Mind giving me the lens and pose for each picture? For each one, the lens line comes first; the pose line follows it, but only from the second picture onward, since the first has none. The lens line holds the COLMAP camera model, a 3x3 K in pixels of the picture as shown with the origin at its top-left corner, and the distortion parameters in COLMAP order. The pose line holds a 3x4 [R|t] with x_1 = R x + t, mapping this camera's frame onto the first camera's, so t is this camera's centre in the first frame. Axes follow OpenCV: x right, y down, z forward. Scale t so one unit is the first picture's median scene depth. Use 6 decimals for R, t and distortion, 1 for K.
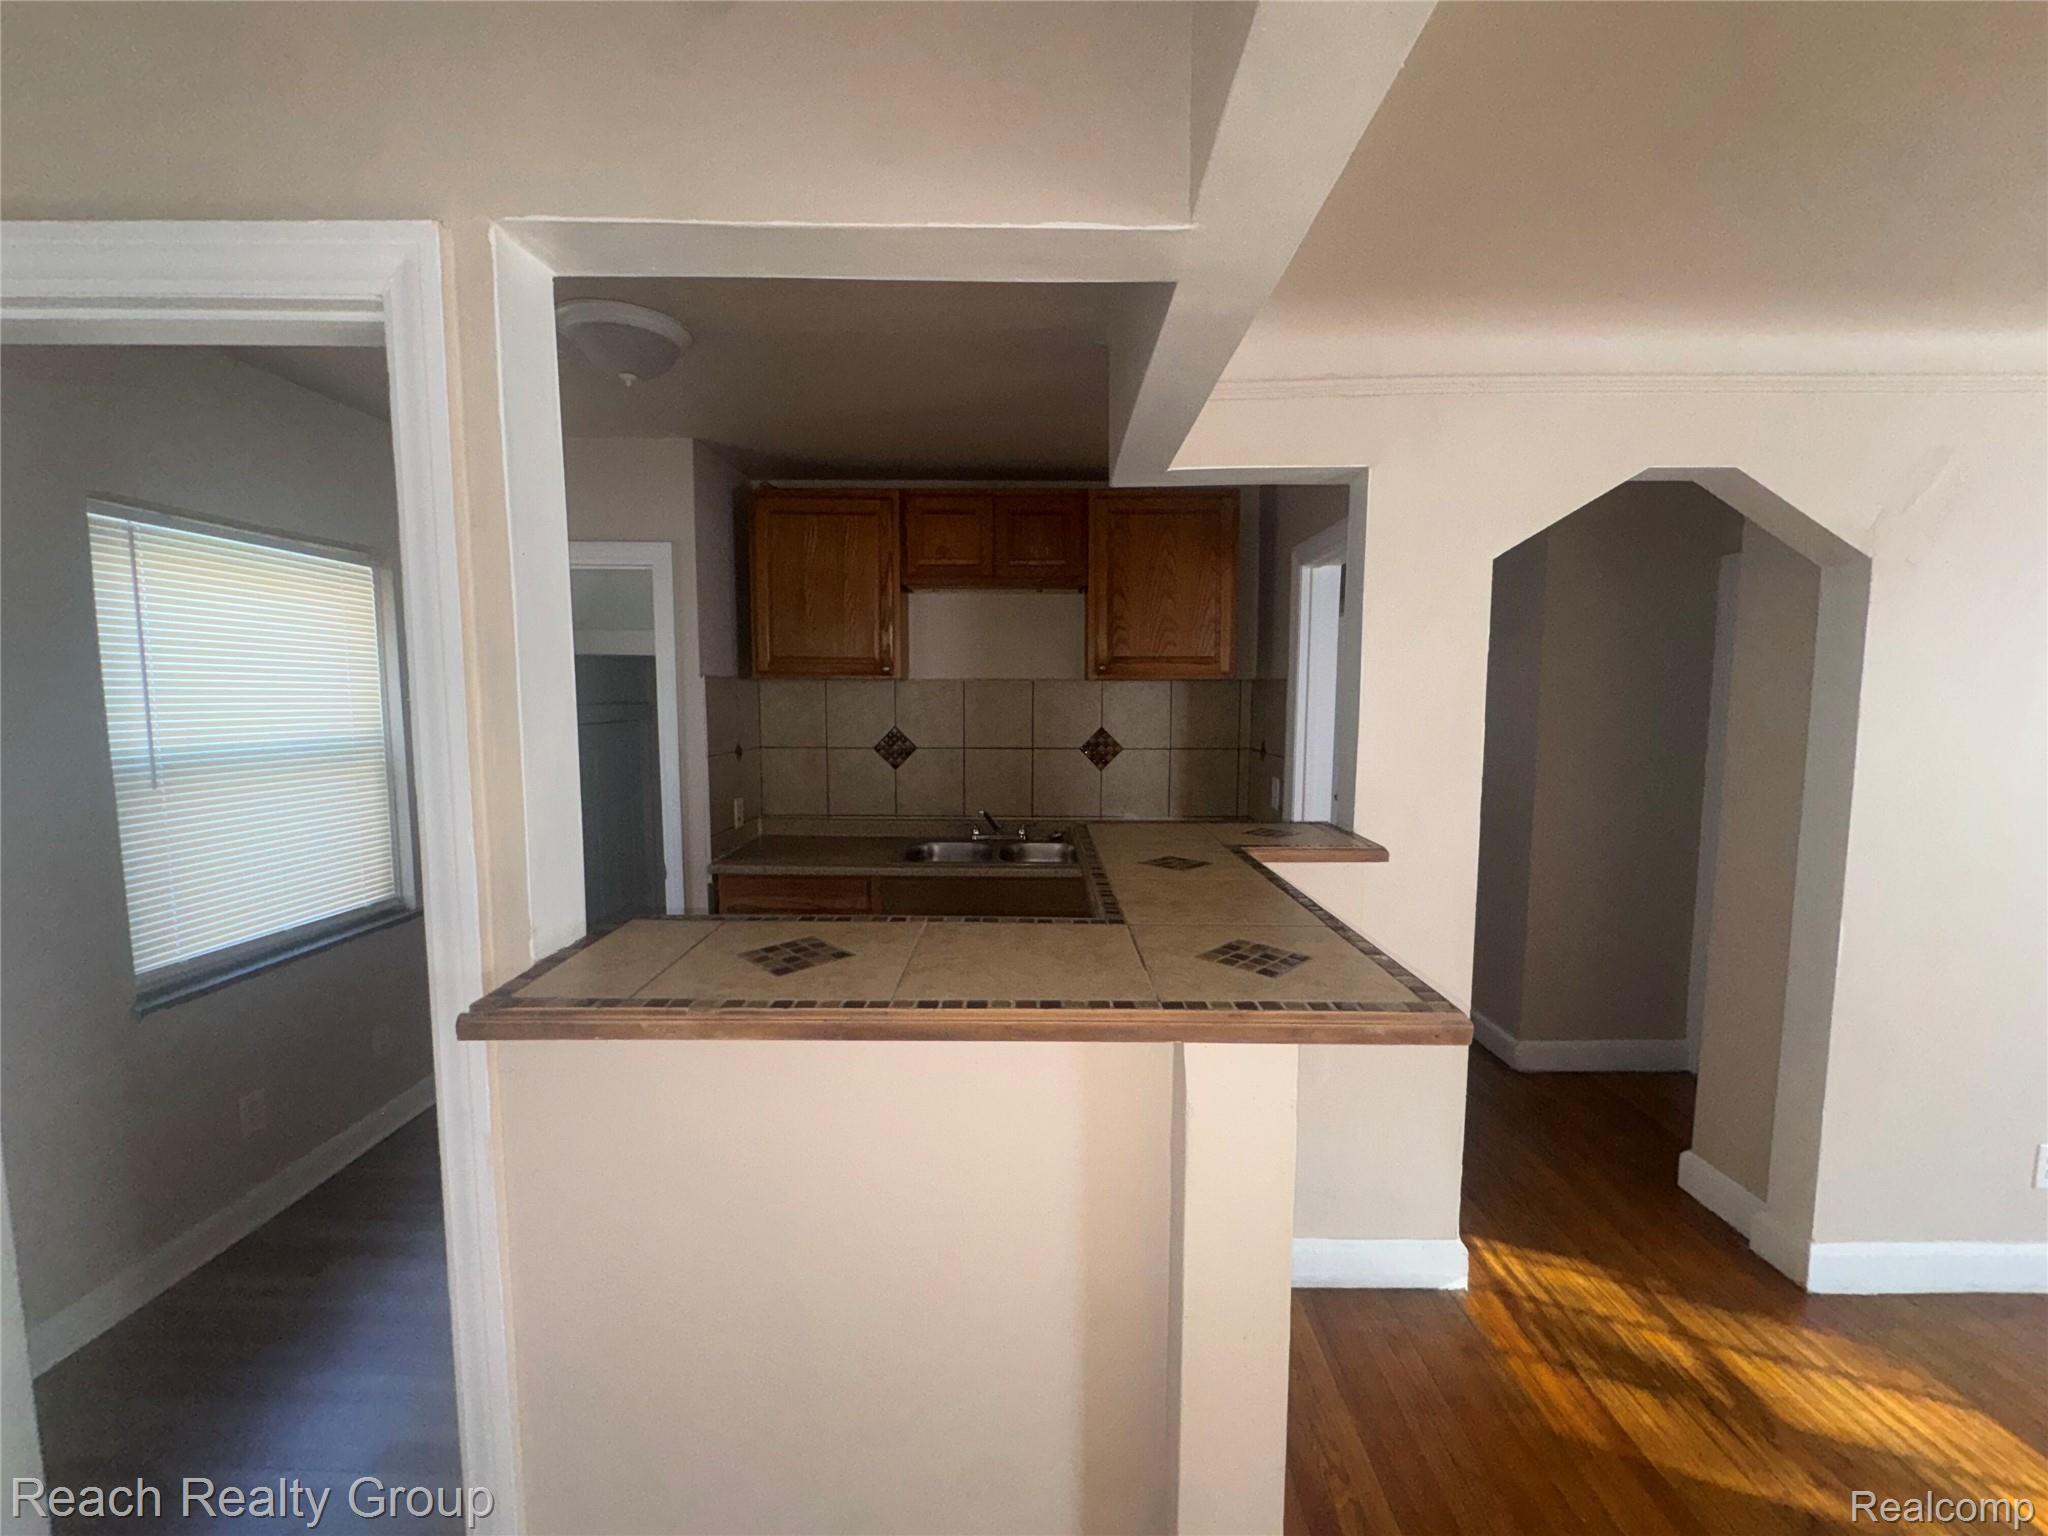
lens RADIAL K [[817.6, 0, 1024.0], [0, 817.6, 768.0], [0, 0, 1]] dist [-0.001997, -0.000069]
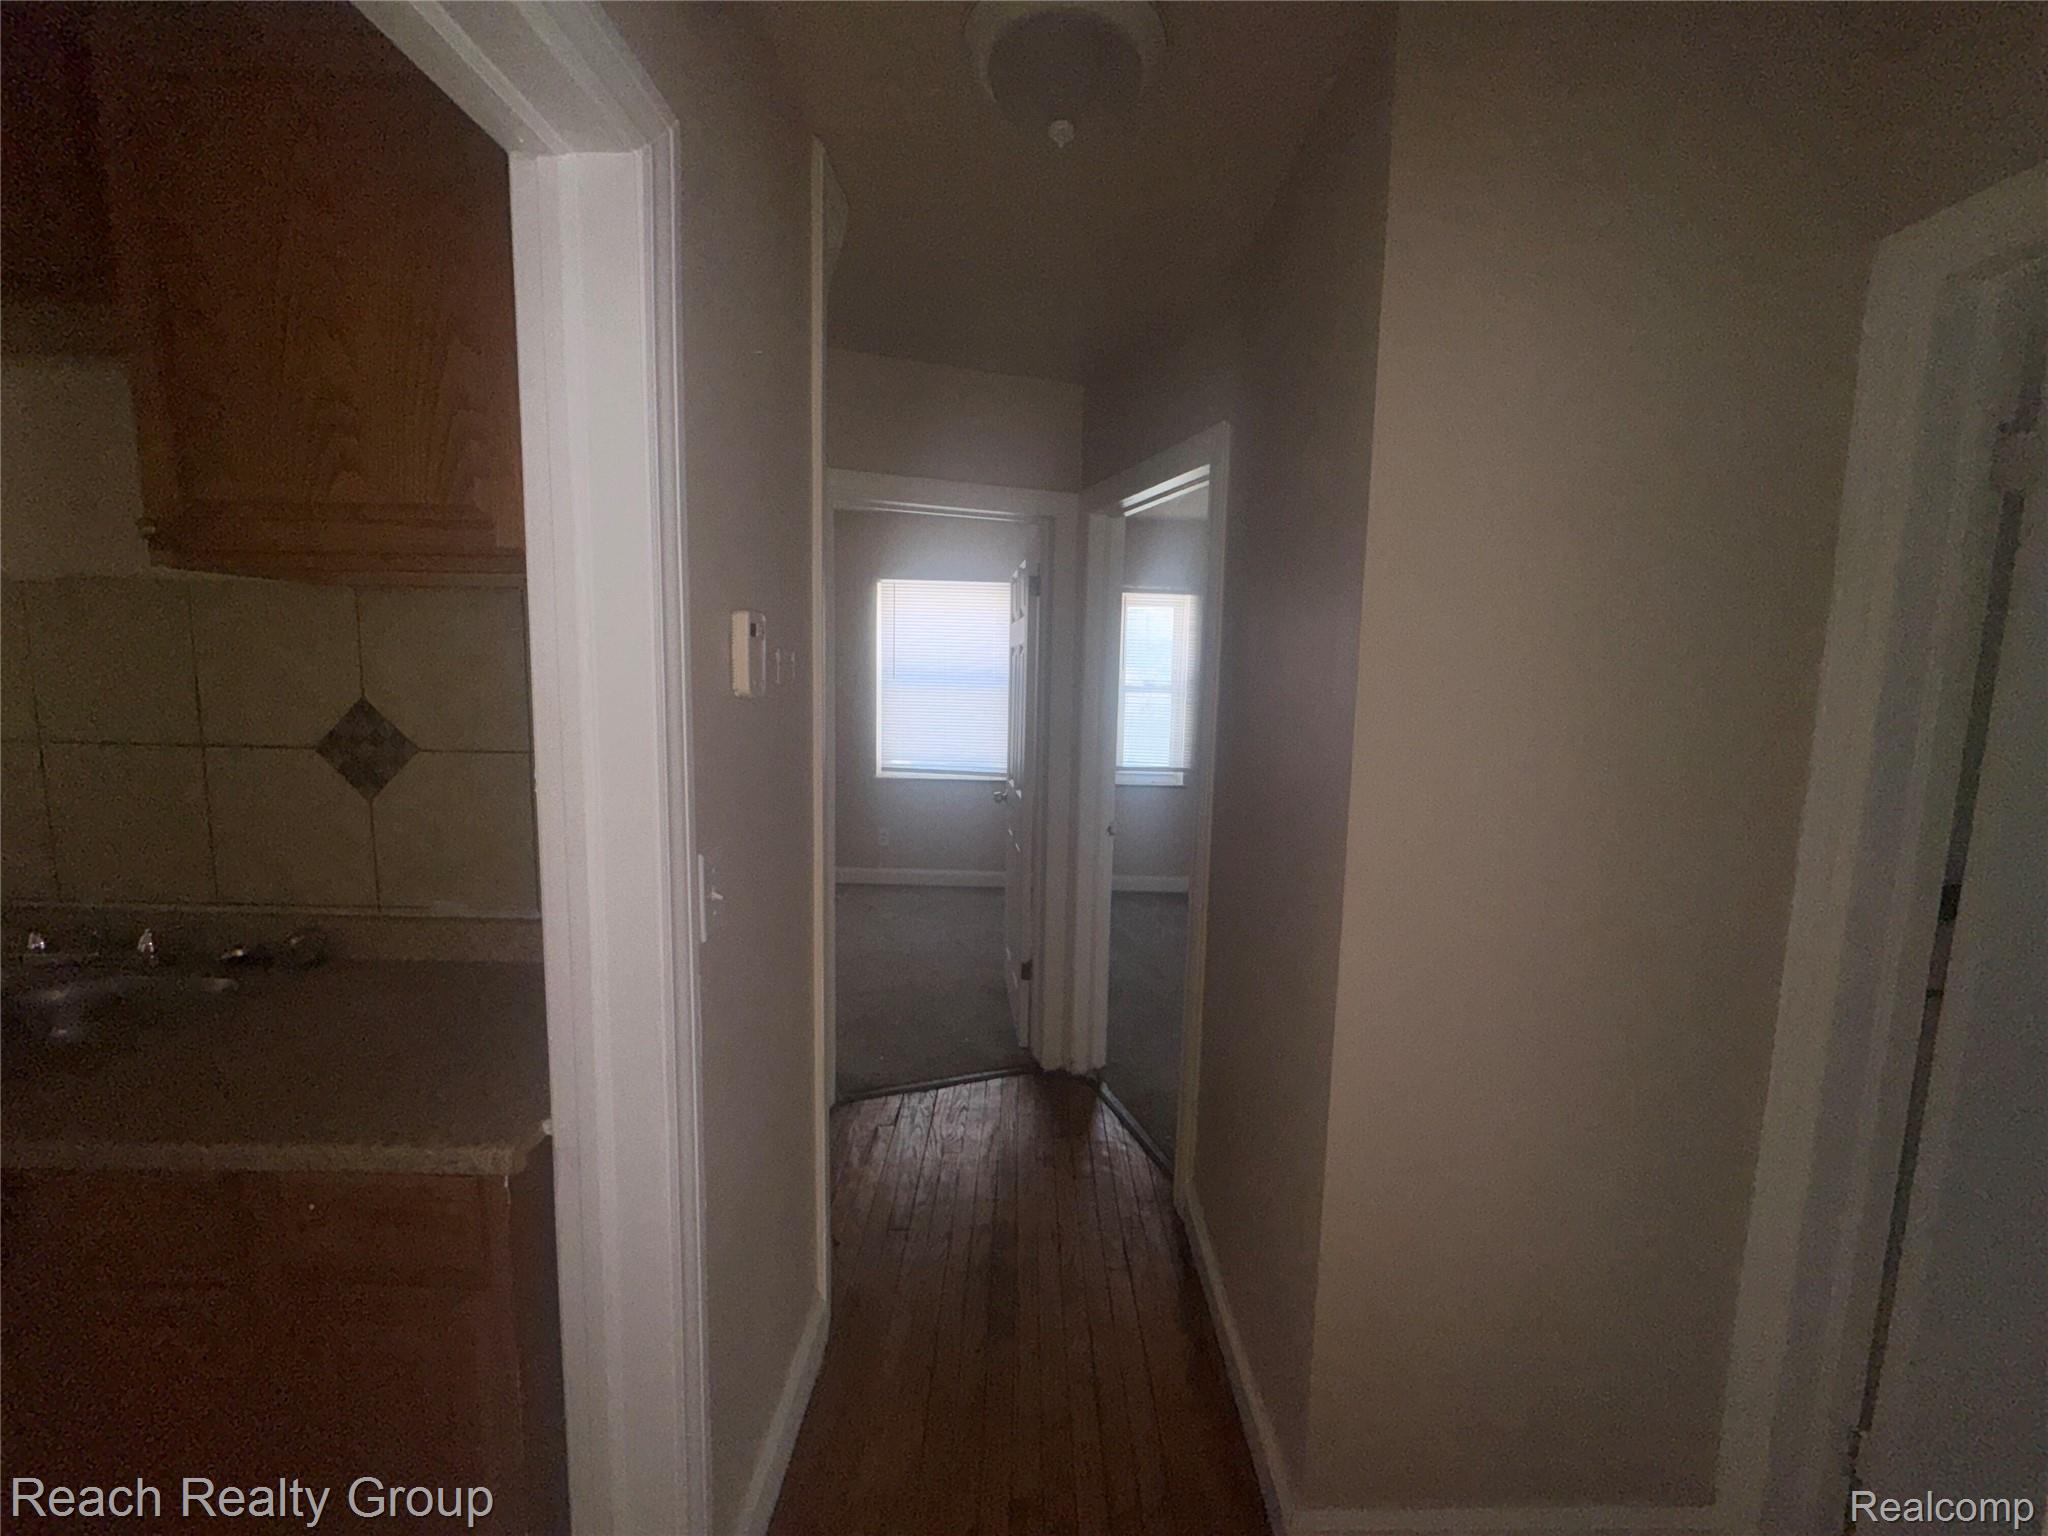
lens RADIAL K [[817.6, 0, 1024.0], [0, 817.6, 768.0], [0, 0, 1]] dist [-0.001997, -0.000069]
pose [[0.999782, 0.020869, 0.001035, 0.483894], [-0.020885, 0.999612, 0.018404, -0.031976], [-0.000650, -0.018422, 0.999830, 0.639351]]
